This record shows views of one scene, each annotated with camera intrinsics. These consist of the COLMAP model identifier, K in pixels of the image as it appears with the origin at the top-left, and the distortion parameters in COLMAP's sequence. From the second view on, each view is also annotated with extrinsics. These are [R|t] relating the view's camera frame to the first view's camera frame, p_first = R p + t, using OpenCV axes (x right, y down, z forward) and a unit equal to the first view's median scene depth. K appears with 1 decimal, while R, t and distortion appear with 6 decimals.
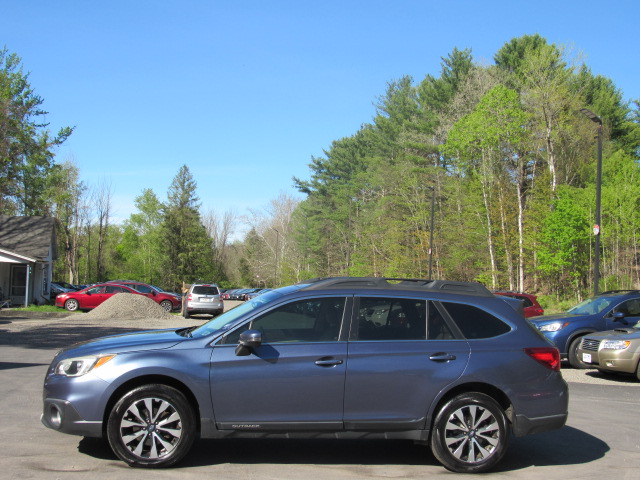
lens RADIAL K [[804.5, 0, 320.0], [0, 804.5, 240.0], [0, 0, 1]] dist [-0.035896, -0.006862]
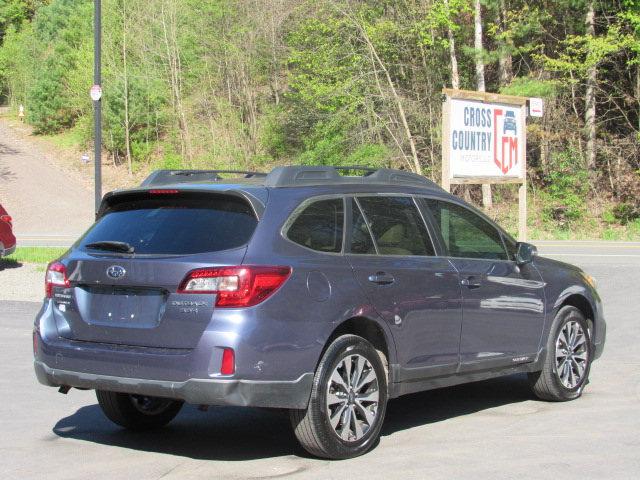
lens RADIAL K [[1339.3, 0, 320.0], [0, 1339.3, 240.0], [0, 0, 1]] dist [-0.171215, 0.259590]
pose [[0.735568, -0.068826, 0.673945, -0.930746], [-0.002778, 0.994511, 0.104596, -0.024892], [-0.677445, -0.078810, 0.731340, 0.148630]]
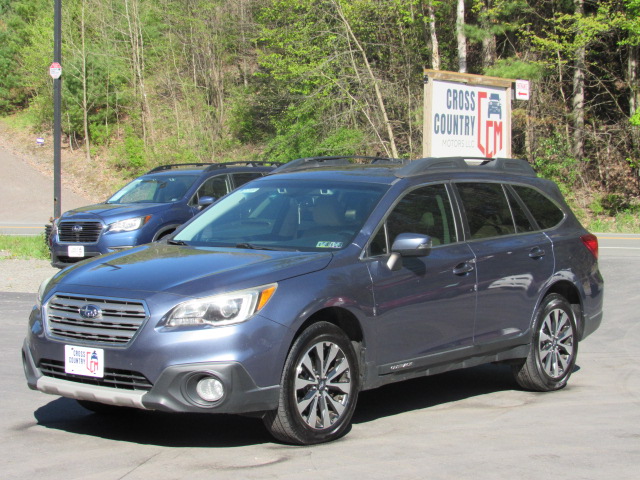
lens RADIAL K [[1426.3, 0, 320.0], [0, 1426.3, 240.0], [0, 0, 1]] dist [-0.030276, -0.483432]
pose [[0.720755, -0.068276, 0.689820, -0.966105], [-0.011581, 0.993813, 0.110464, -0.022094], [-0.693094, -0.087606, 0.715504, 0.128082]]
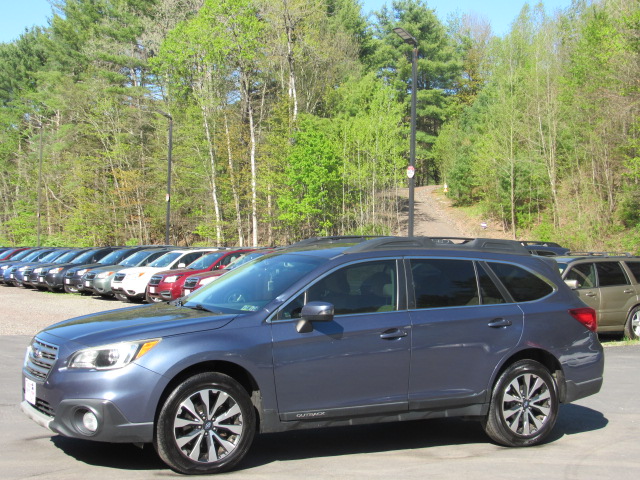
lens RADIAL K [[1051.1, 0, 320.0], [0, 1051.1, 240.0], [0, 0, 1]] dist [-0.106301, -0.008621]
pose [[0.938063, -0.020338, 0.345868, -0.433580], [0.000718, 0.998387, 0.056762, -0.014299], [-0.346465, -0.052998, 0.936565, -0.028399]]
